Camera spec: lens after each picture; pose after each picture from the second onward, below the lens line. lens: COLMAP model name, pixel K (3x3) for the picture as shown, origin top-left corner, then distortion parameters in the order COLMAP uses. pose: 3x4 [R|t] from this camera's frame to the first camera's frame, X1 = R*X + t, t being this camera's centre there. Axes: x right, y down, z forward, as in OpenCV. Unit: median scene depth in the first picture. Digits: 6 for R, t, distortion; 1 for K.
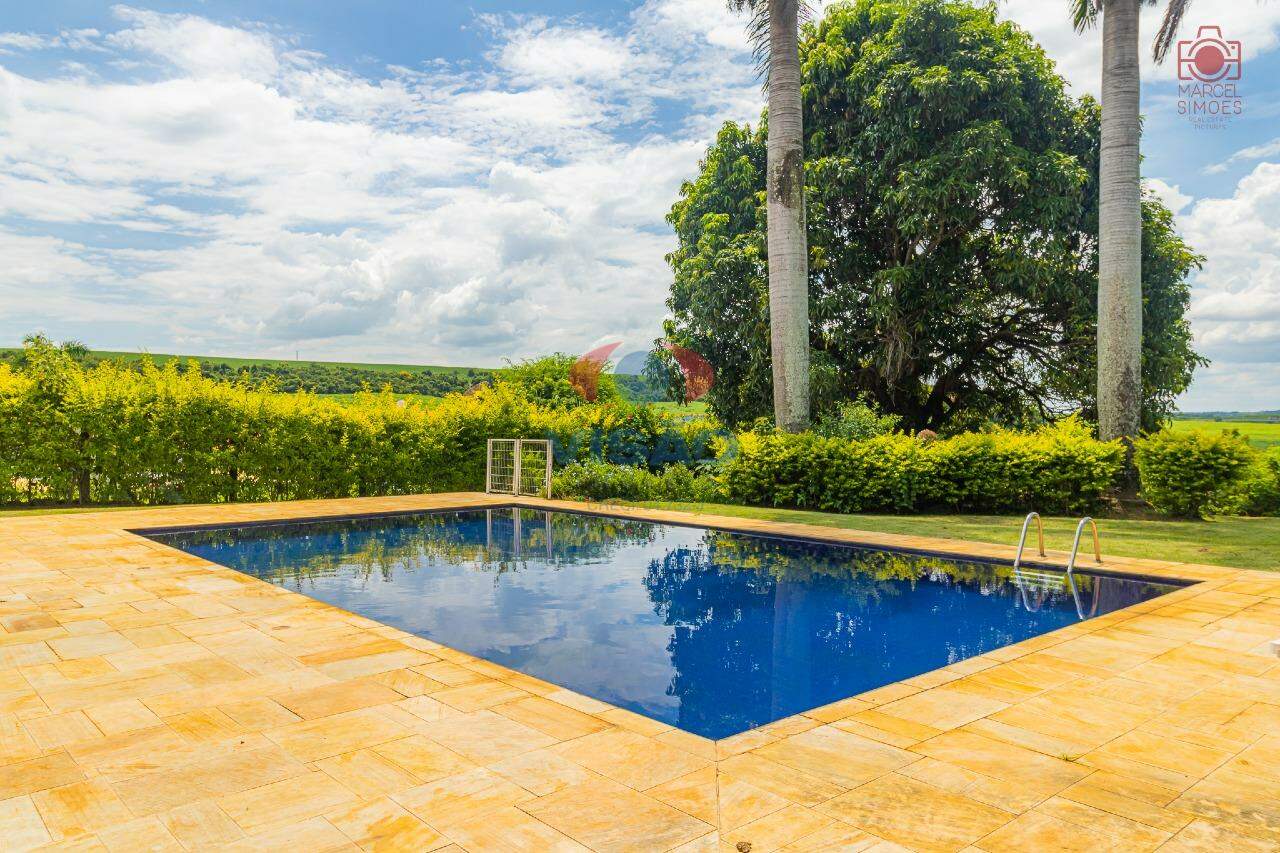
lens RADIAL K [[950.2, 0, 640.0], [0, 950.2, 426.5], [0, 0, 1]] dist [-0.016278, -0.002744]
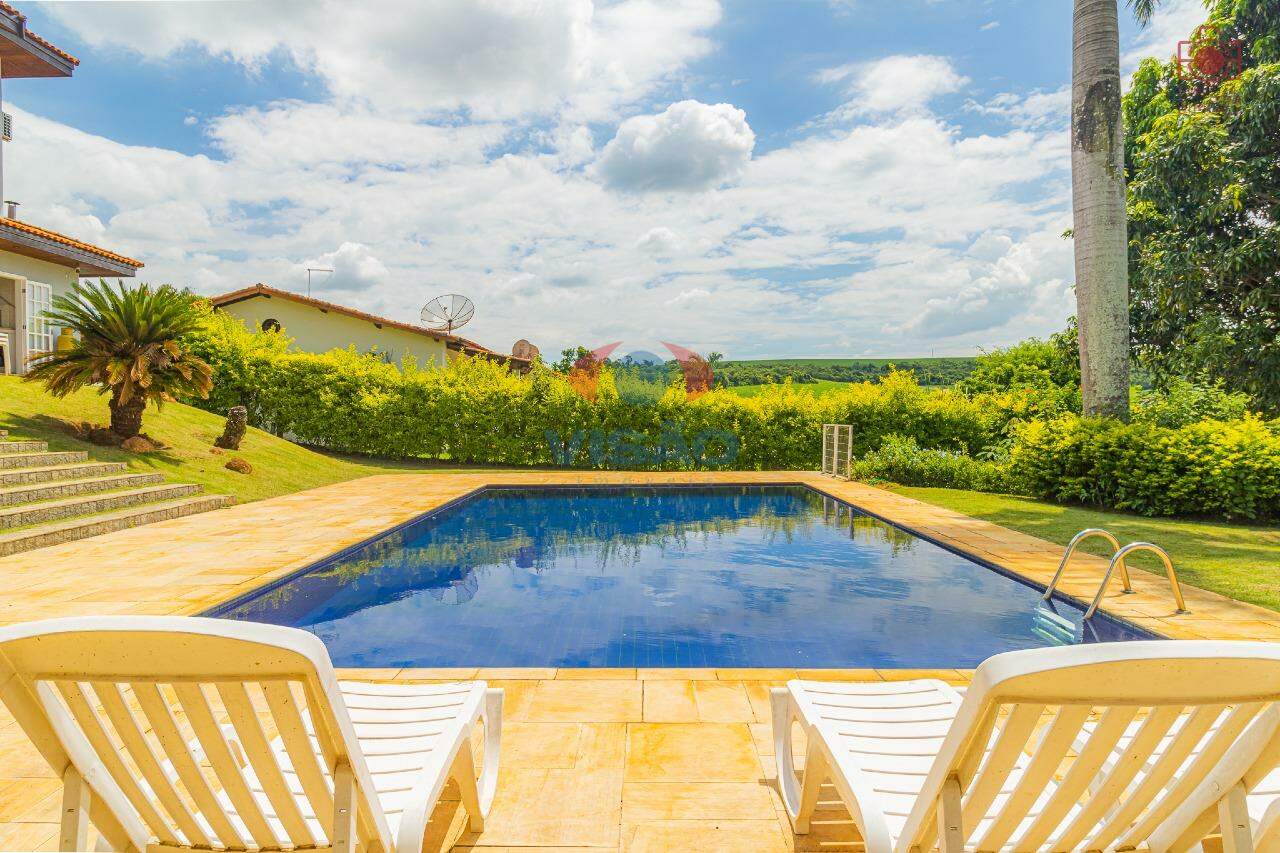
lens RADIAL K [[790.0, 0, 622.6], [0, 790.0, 426.5], [0, 0, 1]] dist [-0.000256, 0.000013]
pose [[0.733687, 0.002819, -0.679482, 0.309861], [0.008443, 0.999876, 0.013264, 0.001754], [0.679435, -0.015468, 0.733572, 0.179719]]
